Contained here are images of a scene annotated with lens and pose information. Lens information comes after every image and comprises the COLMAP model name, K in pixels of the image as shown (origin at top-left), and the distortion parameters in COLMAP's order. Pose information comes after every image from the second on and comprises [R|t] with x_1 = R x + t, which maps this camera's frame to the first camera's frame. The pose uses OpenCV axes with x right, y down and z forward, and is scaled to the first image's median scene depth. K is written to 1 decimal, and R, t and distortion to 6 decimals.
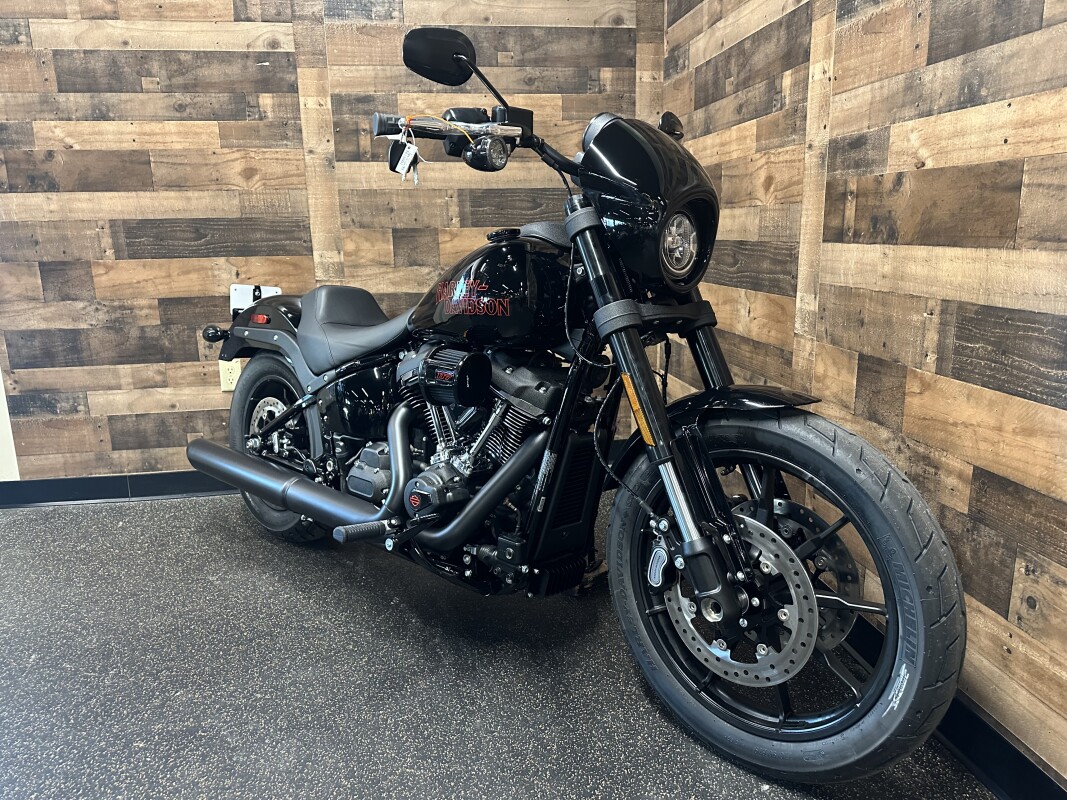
lens RADIAL K [[769.6, 0, 530.5], [0, 769.6, 410.8], [0, 0, 1]] dist [0.030481, -0.037285]
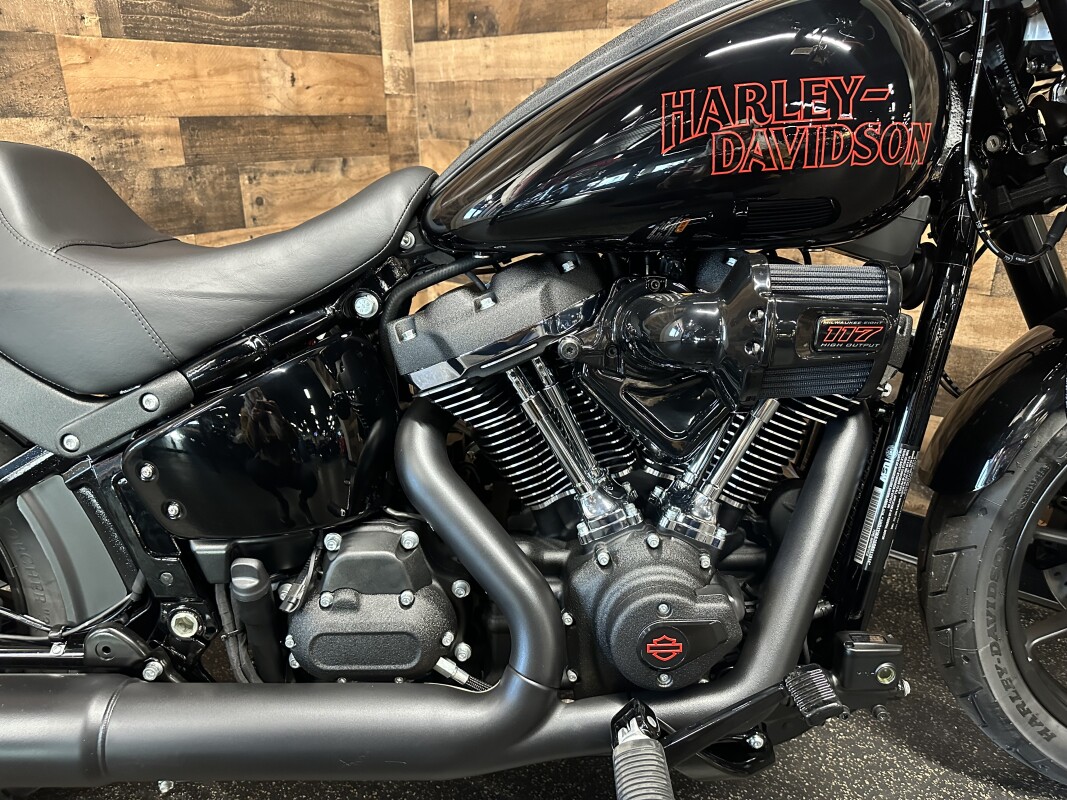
lens RADIAL K [[778.4, 0, 533.5], [0, 778.4, 400.0], [0, 0, 1]] dist [-0.005267, -0.001499]
pose [[0.741736, -0.215075, 0.635271, -0.702950], [0.141078, 0.976030, 0.165721, -0.001858], [-0.655686, -0.033298, 0.754299, 0.404705]]
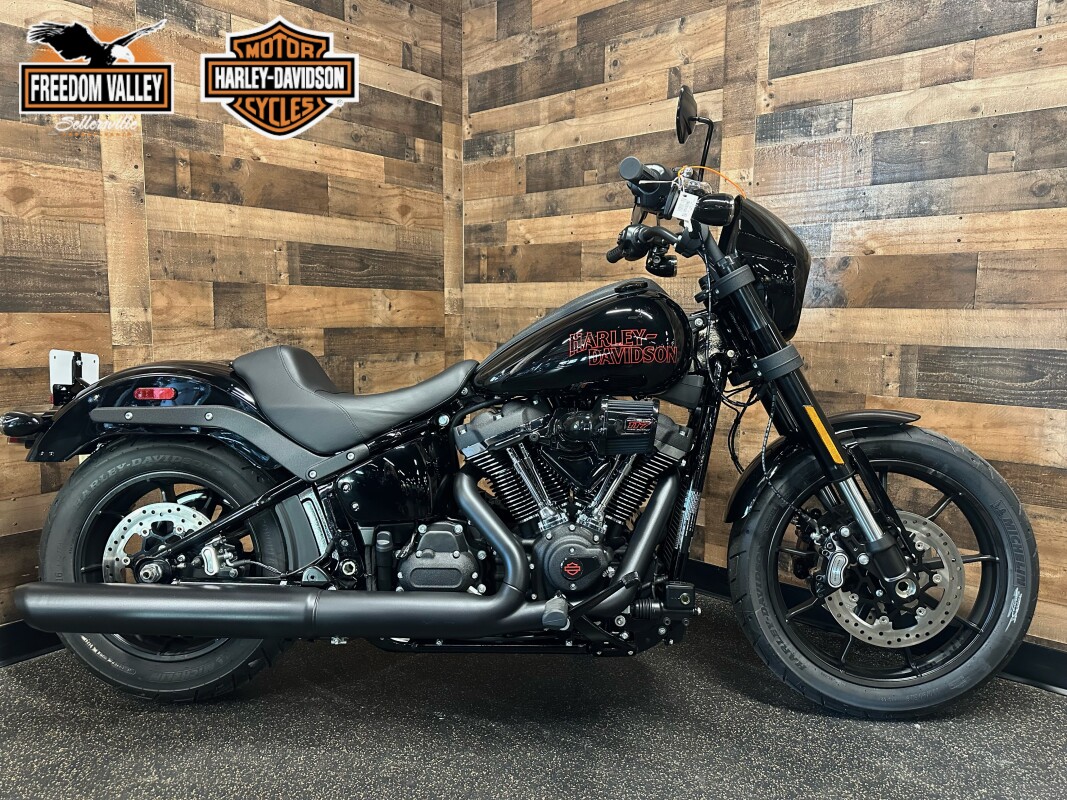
lens RADIAL K [[751.6, 0, 543.8], [0, 751.6, 403.8], [0, 0, 1]] dist [0.056961, -0.093236]
pose [[0.756055, -0.049198, 0.652656, -0.896151], [0.121789, 0.990330, -0.066432, 0.040425], [-0.643077, 0.129712, 0.754736, 0.148059]]
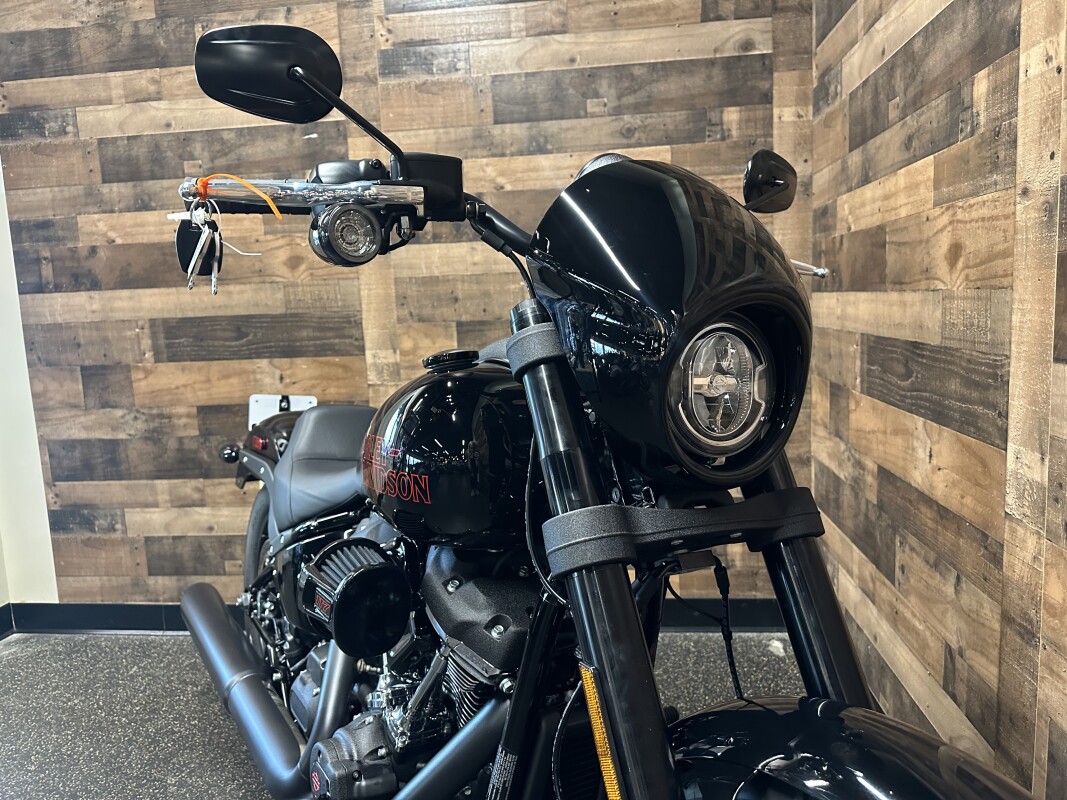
lens RADIAL K [[751.6, 0, 543.8], [0, 751.6, 403.8], [0, 0, 1]] dist [0.056961, -0.093236]
pose [[0.967554, 0.012409, -0.252360, 0.114630], [-0.034463, 0.995940, -0.083158, -0.091339], [0.250304, 0.089156, 0.964054, 0.277371]]
